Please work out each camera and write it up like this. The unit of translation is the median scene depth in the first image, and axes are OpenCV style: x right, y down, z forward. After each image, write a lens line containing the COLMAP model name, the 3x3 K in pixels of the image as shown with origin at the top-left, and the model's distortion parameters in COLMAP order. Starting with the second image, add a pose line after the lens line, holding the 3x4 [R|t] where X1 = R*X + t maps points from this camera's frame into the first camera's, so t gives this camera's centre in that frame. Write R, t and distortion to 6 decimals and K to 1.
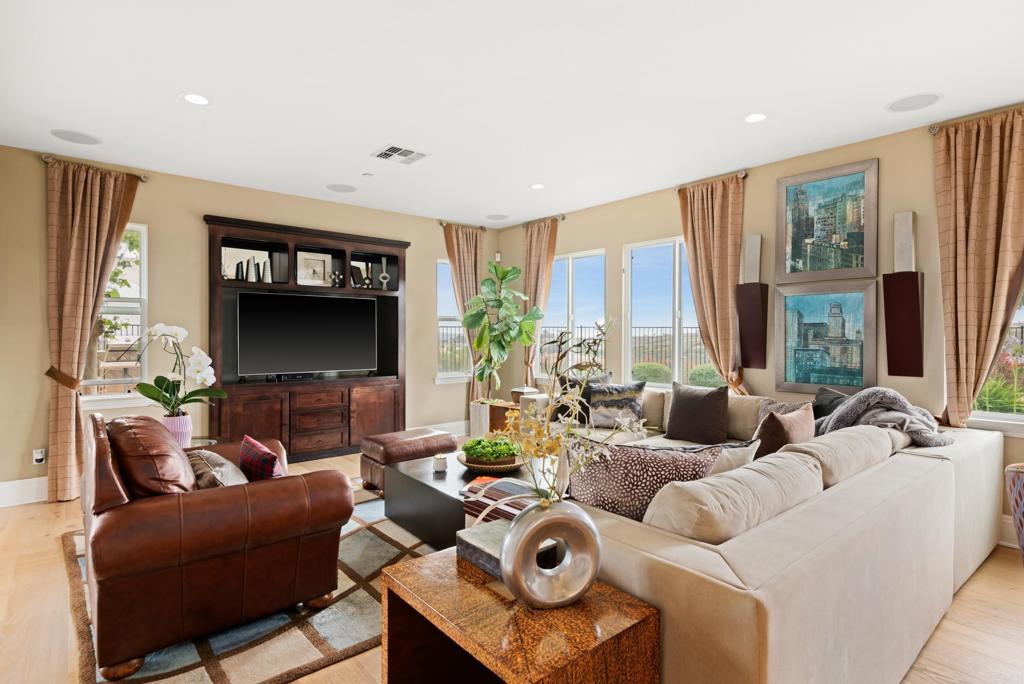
lens RADIAL K [[523.1, 0, 510.7], [0, 523.1, 336.4], [0, 0, 1]] dist [0.005656, 0.000000]
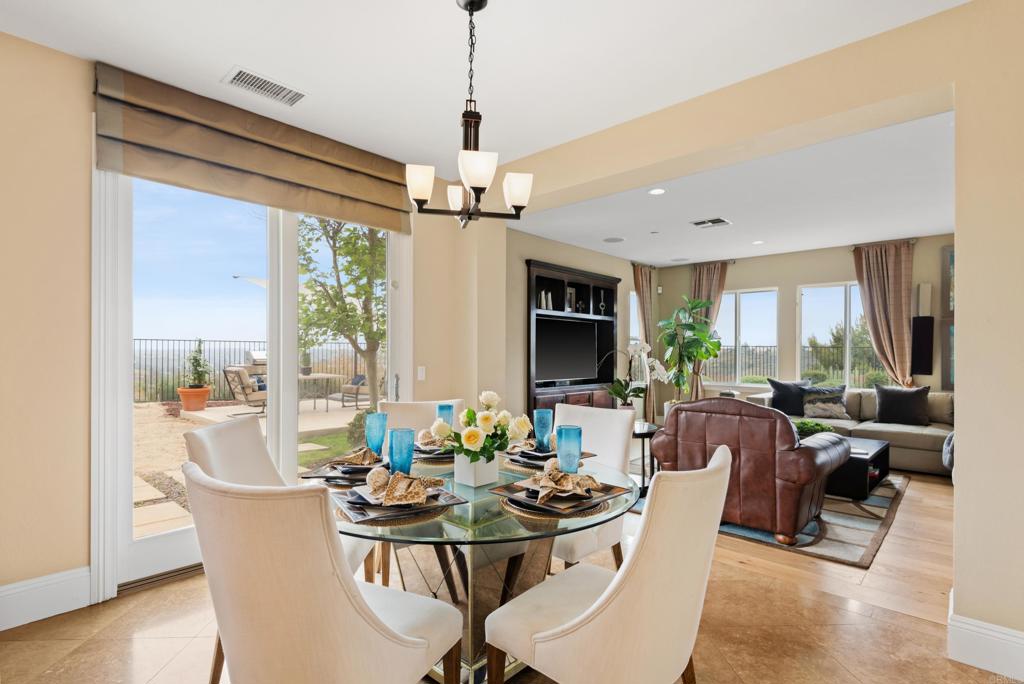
lens RADIAL K [[499.0, 0, 510.0], [0, 499.0, 350.0], [0, 0, 1]] dist [-0.000959, -0.000465]
pose [[0.994070, 0.003154, 0.108699, -0.730236], [-0.002679, 0.999986, -0.004518, 0.000893], [-0.108712, 0.004200, 0.994064, -0.222720]]
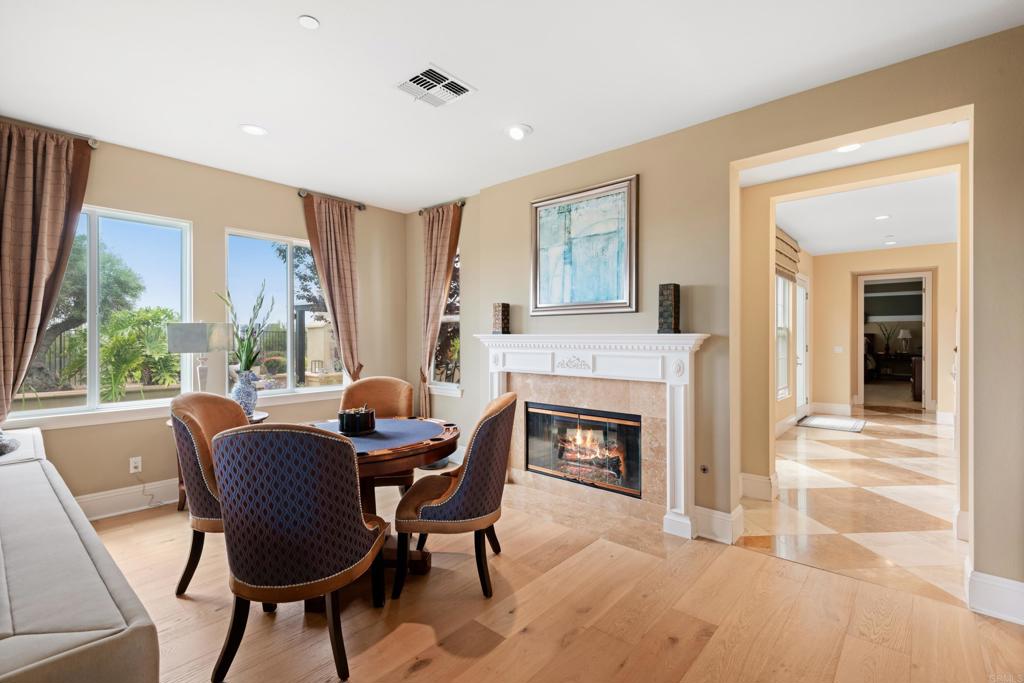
lens RADIAL K [[474.1, 0, 508.4], [0, 474.1, 339.9], [0, 0, 1]] dist [-0.000730, -0.000133]
pose [[-0.146730, -0.003243, 0.989171, -0.639525], [0.000219, 0.999994, 0.003311, 0.000514], [-0.989177, 0.000702, -0.146728, 0.735392]]
